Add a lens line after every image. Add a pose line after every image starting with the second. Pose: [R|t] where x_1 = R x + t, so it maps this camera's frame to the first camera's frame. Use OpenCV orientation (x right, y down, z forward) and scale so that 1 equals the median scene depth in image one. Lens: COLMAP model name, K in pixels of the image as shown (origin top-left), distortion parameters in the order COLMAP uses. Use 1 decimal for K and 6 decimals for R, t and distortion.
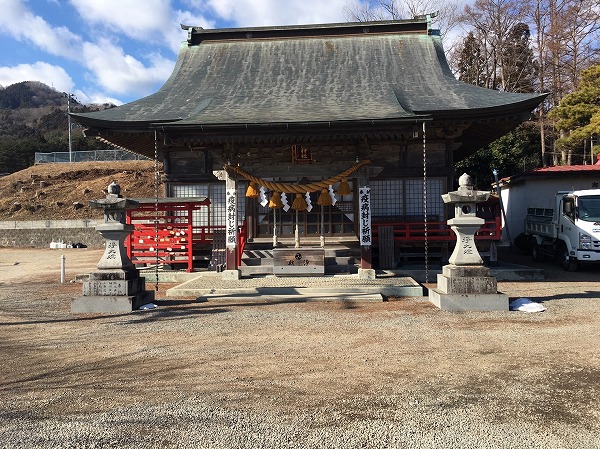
lens RADIAL K [[508.3, 0, 300.0], [0, 508.3, 224.5], [0, 0, 1]] dist [0.081088, -0.106628]
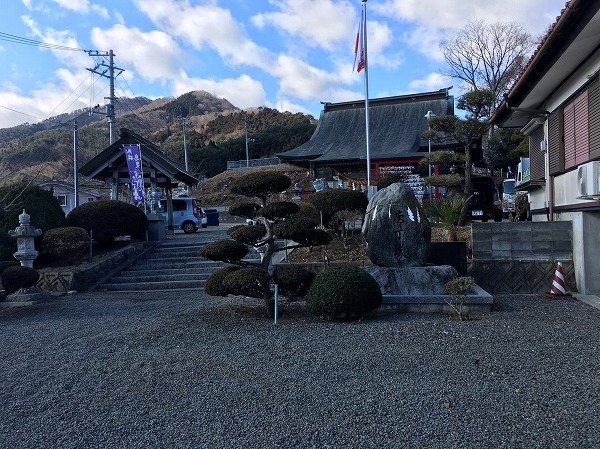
lens RADIAL K [[508.3, 0, 300.0], [0, 508.3, 224.5], [0, 0, 1]] dist [0.081088, -0.106628]
pose [[0.960320, -0.009972, -0.278722, 0.095390], [0.014788, 0.999775, 0.015180, 0.022918], [0.278508, -0.018699, 0.960252, -0.373011]]
